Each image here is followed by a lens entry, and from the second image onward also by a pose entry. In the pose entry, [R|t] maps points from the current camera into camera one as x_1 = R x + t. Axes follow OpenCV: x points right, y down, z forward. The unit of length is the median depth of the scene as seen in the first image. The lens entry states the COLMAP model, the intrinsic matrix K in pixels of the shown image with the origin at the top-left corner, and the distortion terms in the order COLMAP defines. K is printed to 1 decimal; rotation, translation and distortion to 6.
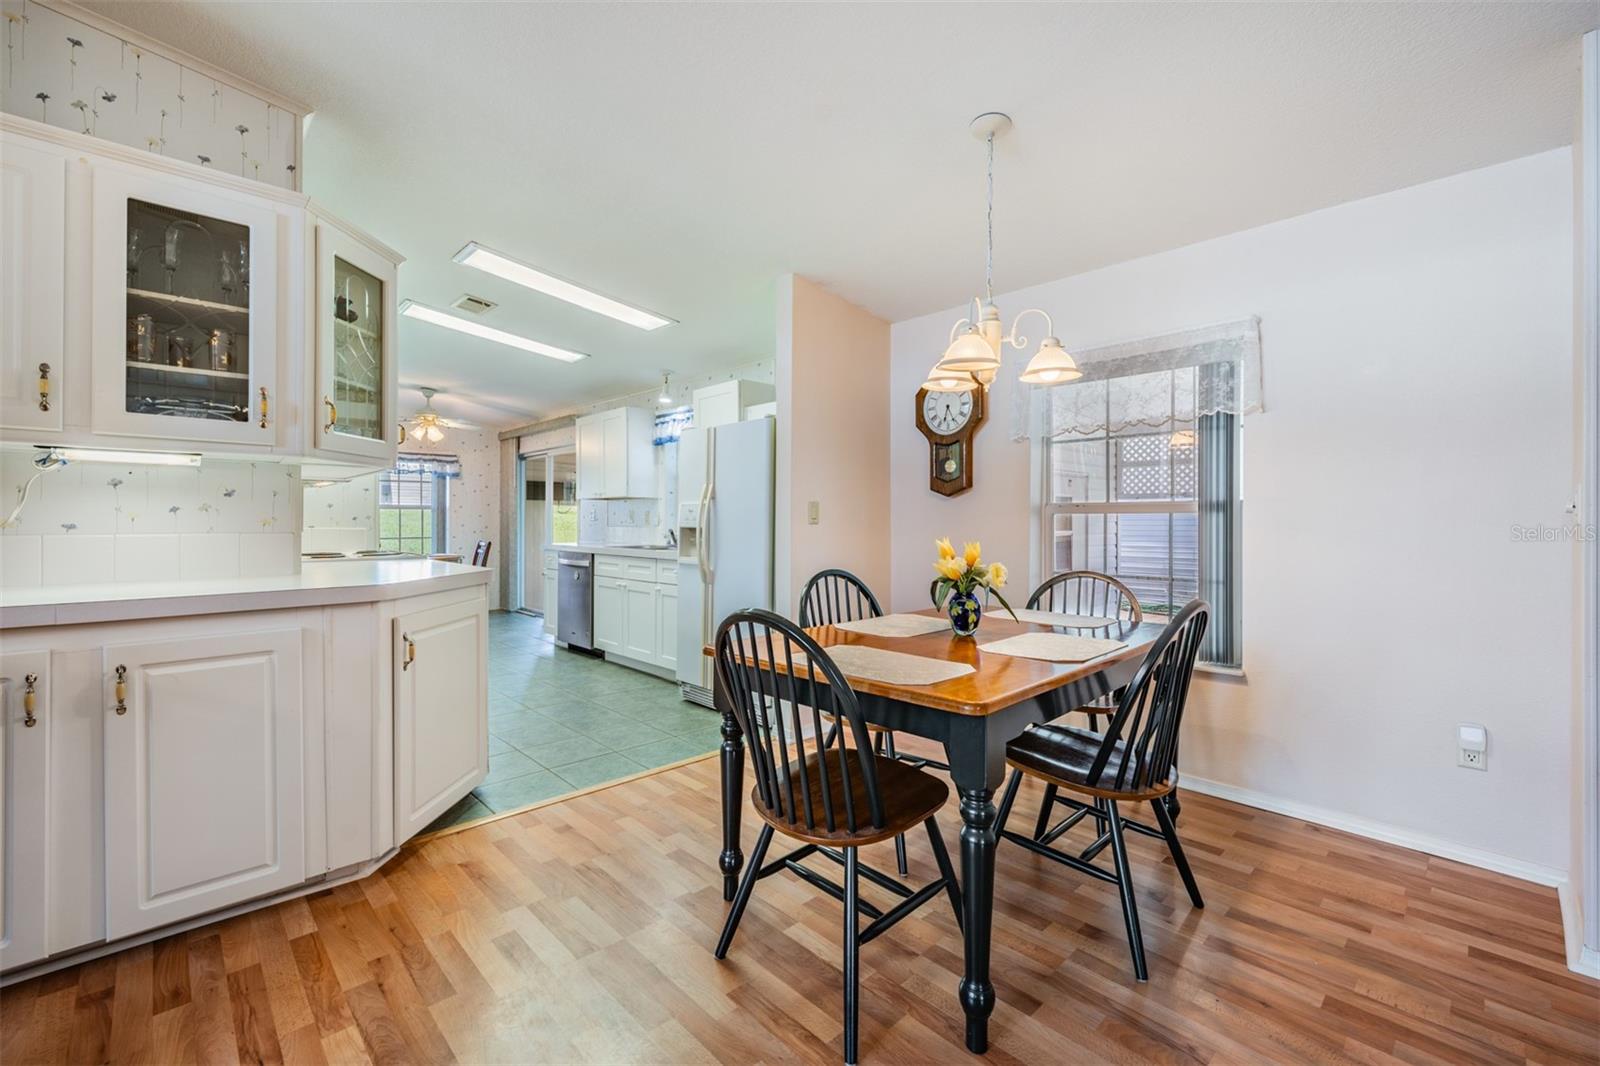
lens RADIAL K [[669.2, 0, 792.2], [0, 669.2, 518.8], [0, 0, 1]] dist [-0.001621, -0.000256]
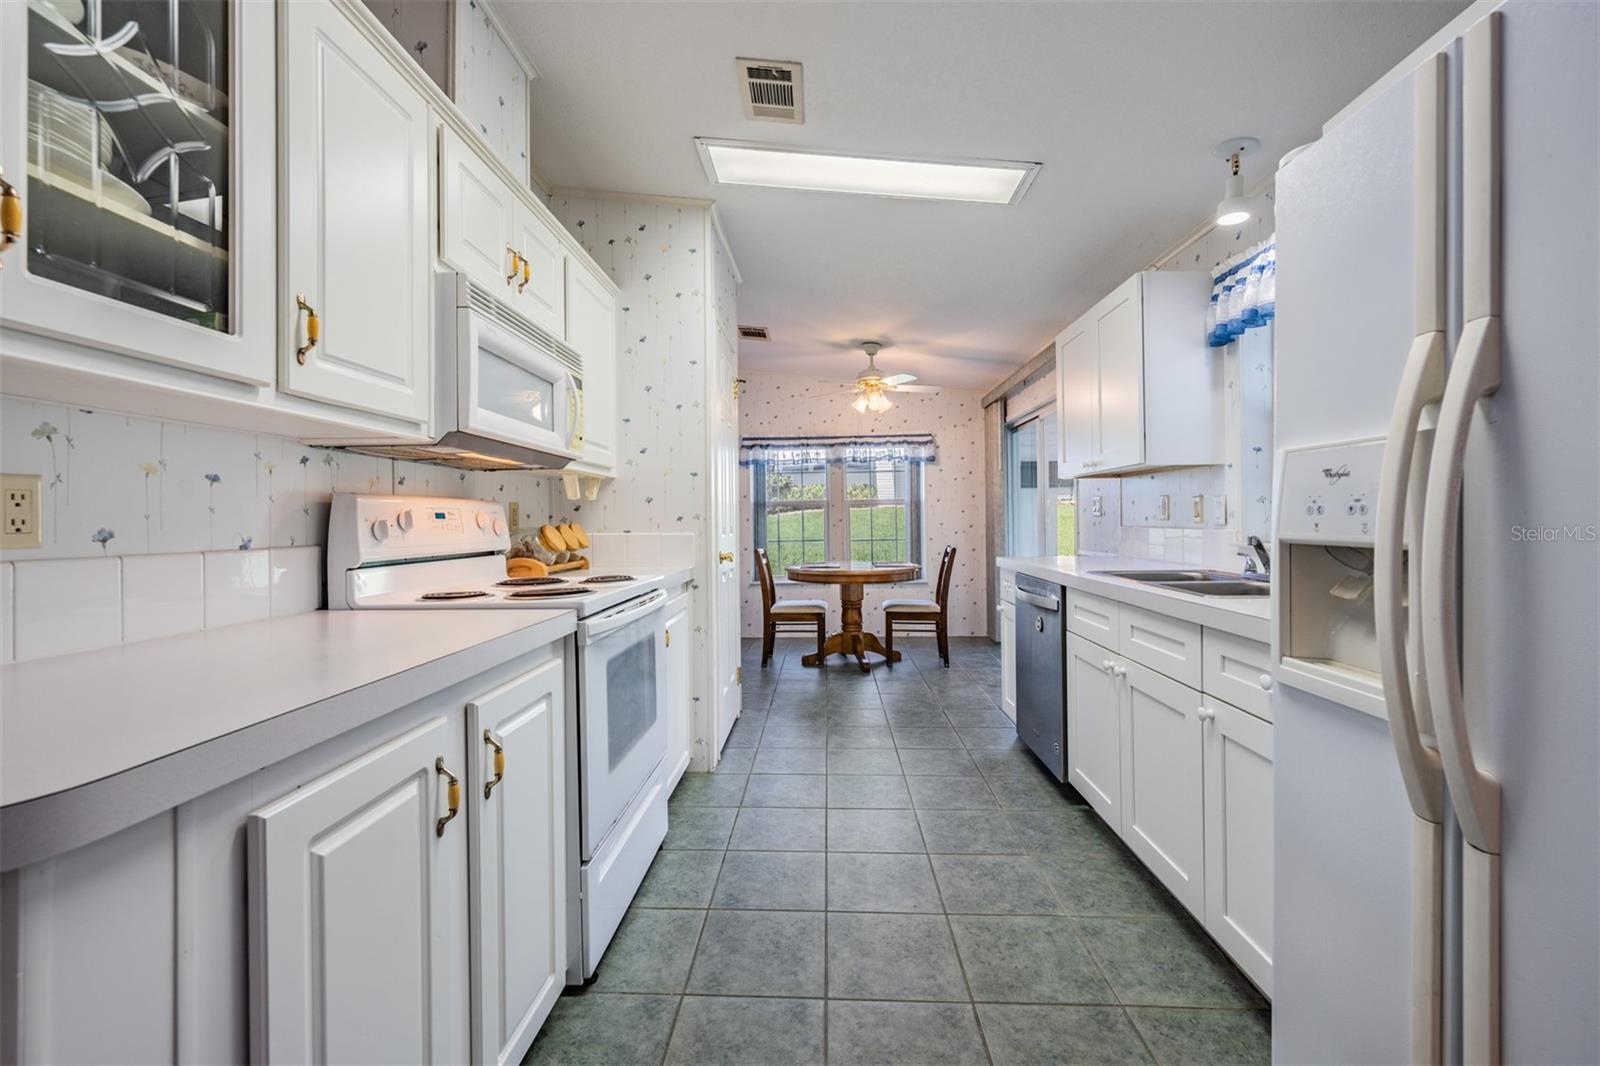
lens RADIAL K [[651.9, 0, 802.5], [0, 651.9, 515.1], [0, 0, 1]] dist [-0.000827, -0.000437]
pose [[0.693148, -0.012631, -0.720684, -0.135878], [0.013980, 0.999894, -0.004078, 0.001185], [0.720659, -0.007249, 0.693251, 0.821836]]
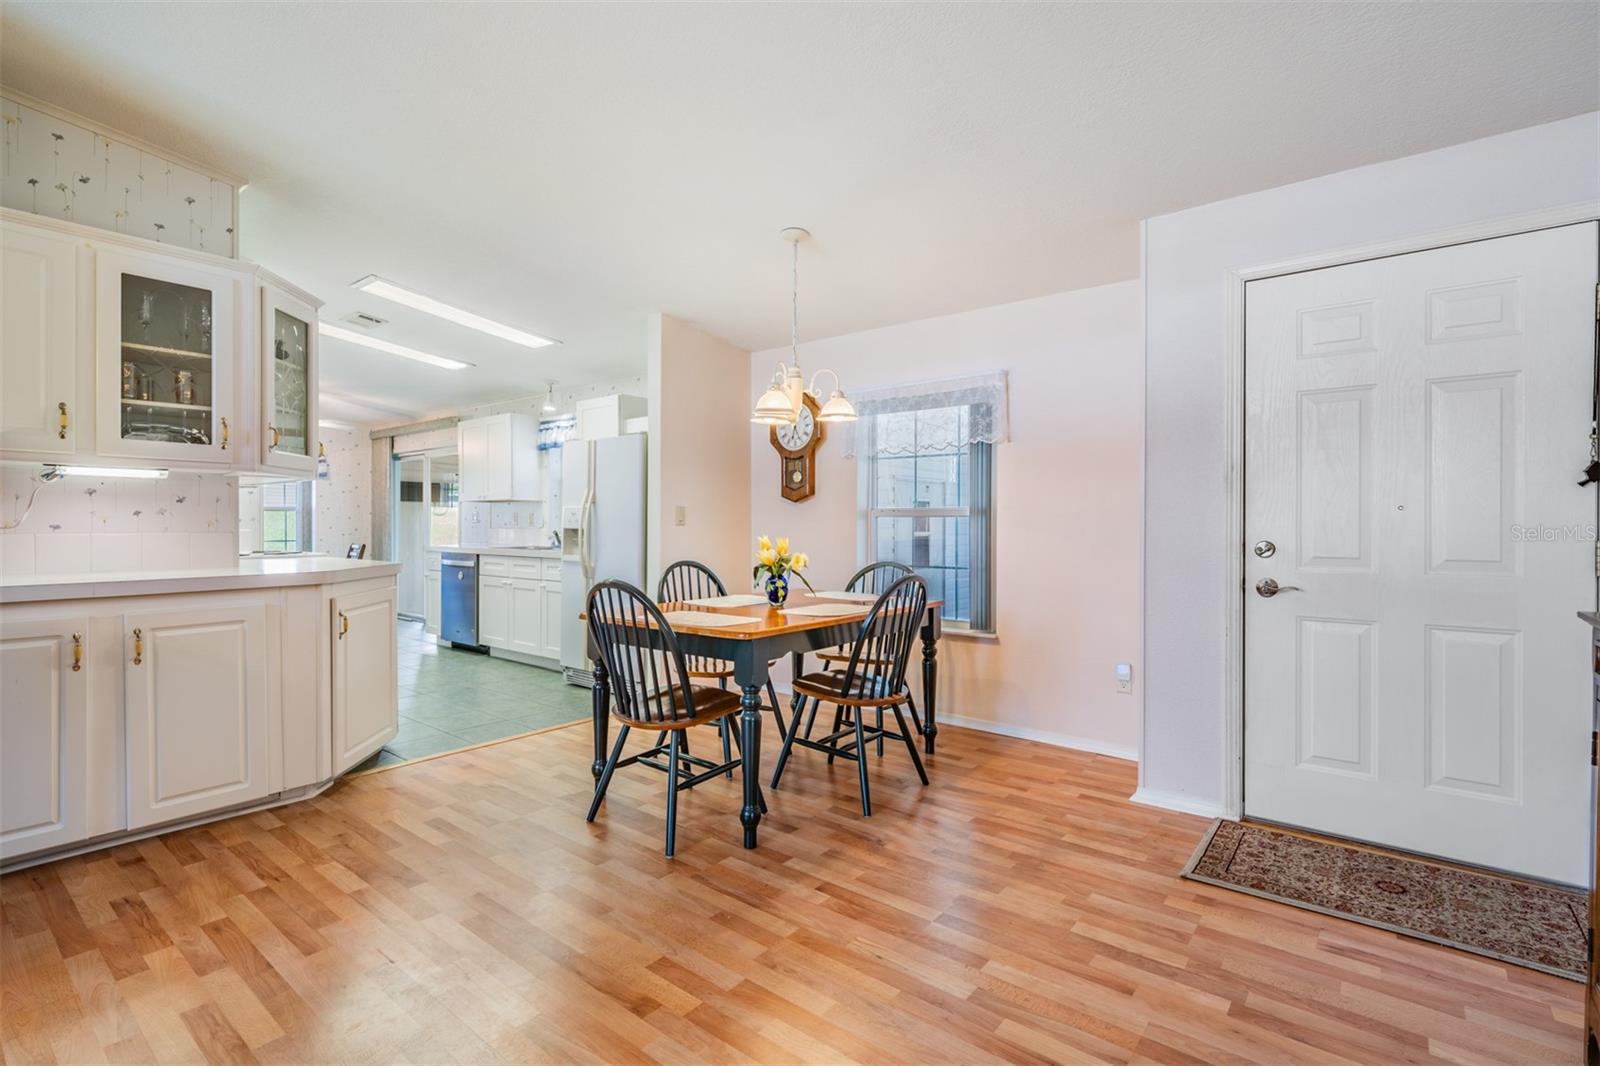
lens RADIAL K [[742.8, 0, 793.5], [0, 742.8, 523.8], [0, 0, 1]] dist [0.002235, -0.000021]
pose [[0.991410, 0.000043, 0.130788, 0.059011], [-0.000554, 0.999992, 0.003868, -0.000149], [-0.130787, -0.003907, 0.991403, -0.326169]]
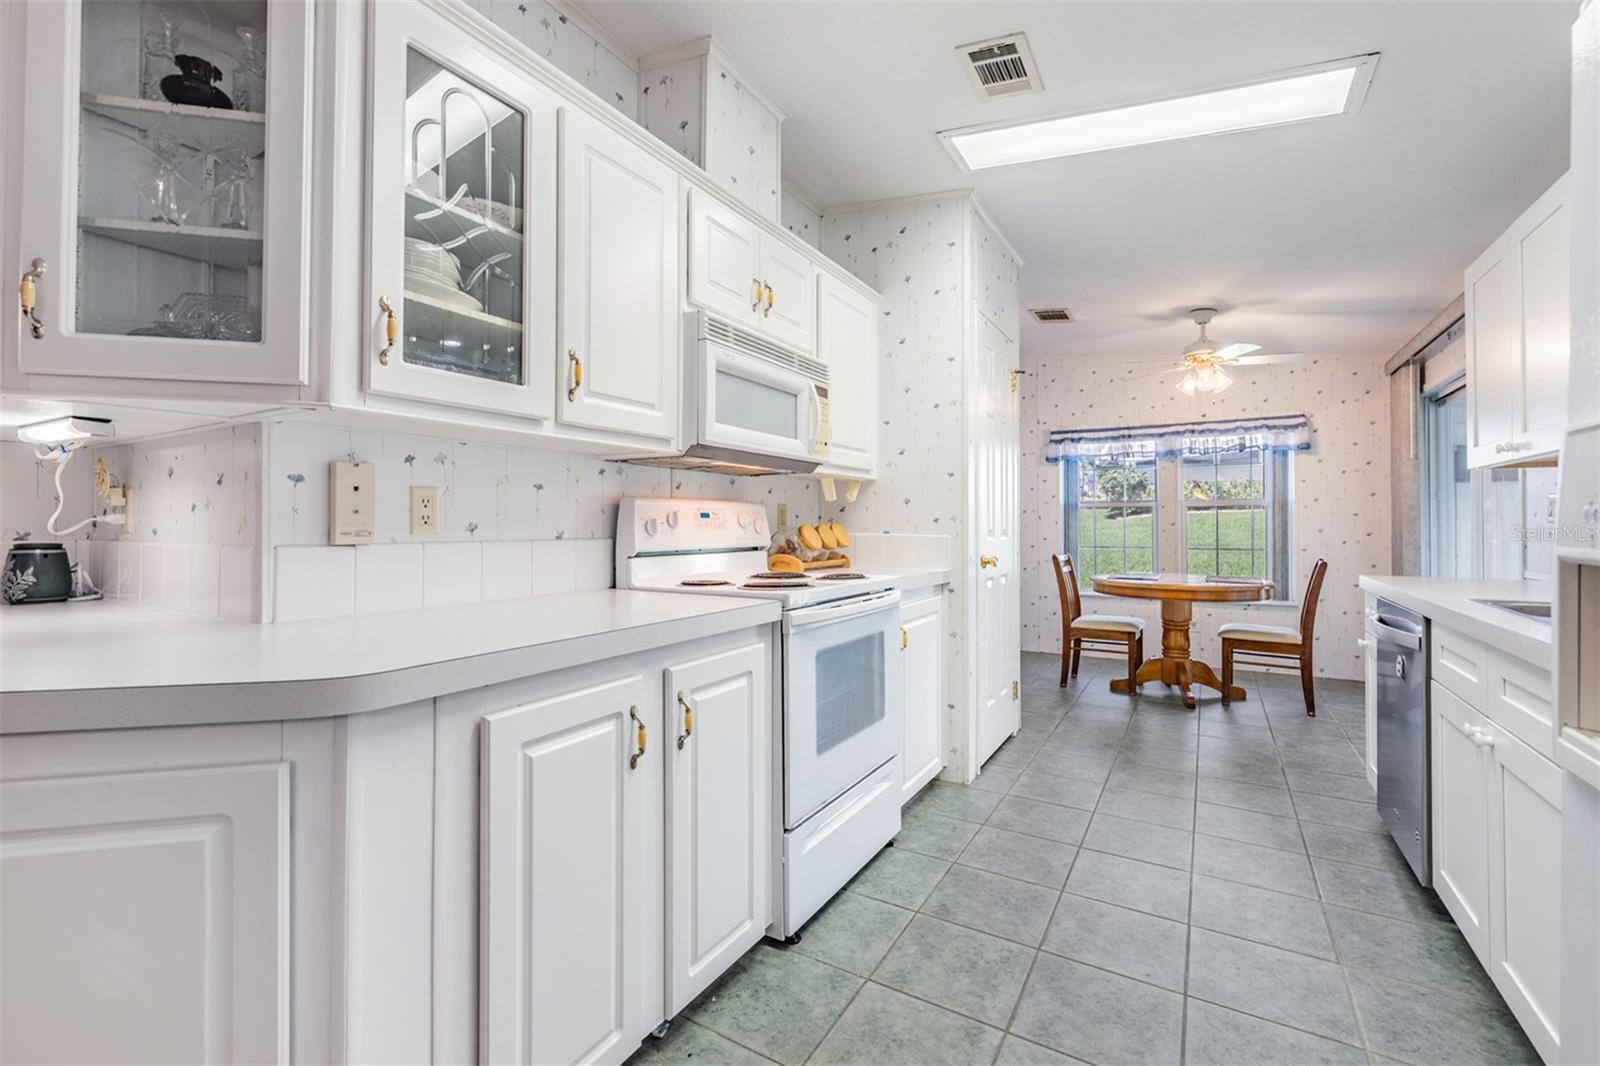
lens RADIAL K [[691.9, 0, 807.2], [0, 691.9, 515.2], [0, 0, 1]] dist [-0.001226, -0.000574]
pose [[0.272806, -0.010174, -0.962015, -0.055781], [0.002490, 0.999948, -0.009869, 0.001993], [0.962066, 0.000297, 0.272817, 0.893467]]
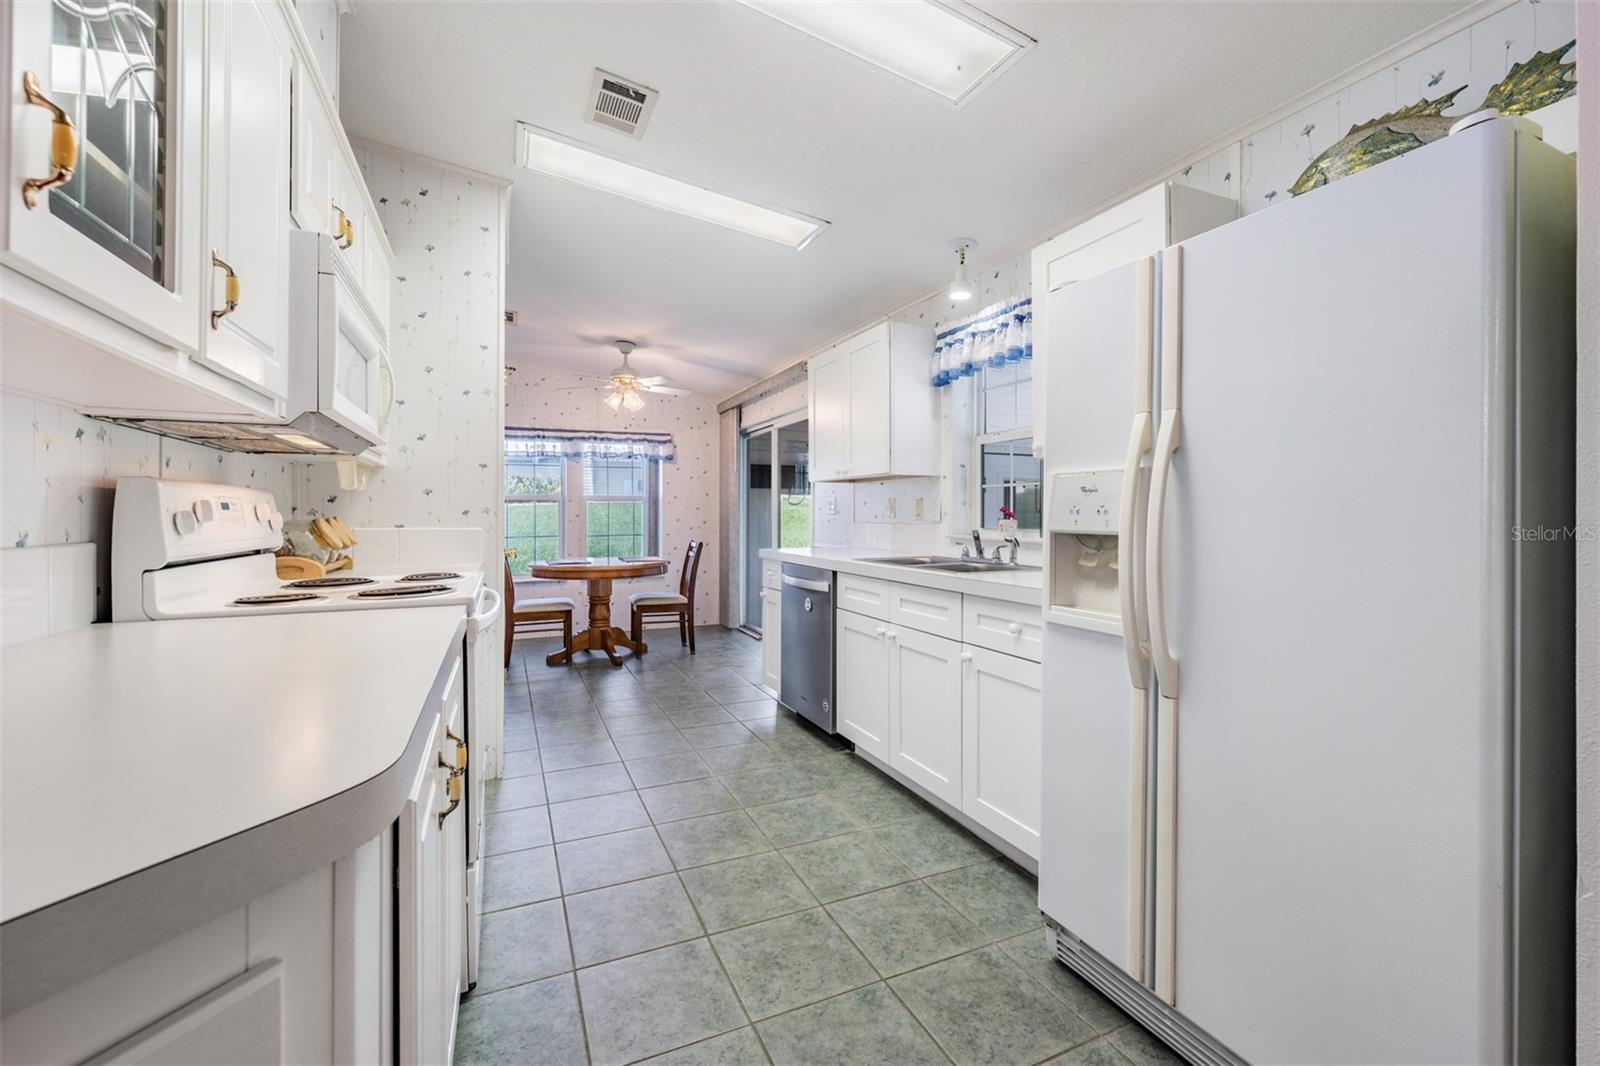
lens RADIAL K [[650.7, 0, 791.1], [0, 650.7, 511.4], [0, 0, 1]] dist [-0.001076, -0.000230]
pose [[0.940444, -0.002683, -0.339937, -0.213774], [0.002676, 0.999996, -0.000488, 0.000247], [0.339937, -0.000451, 0.940448, 0.688704]]
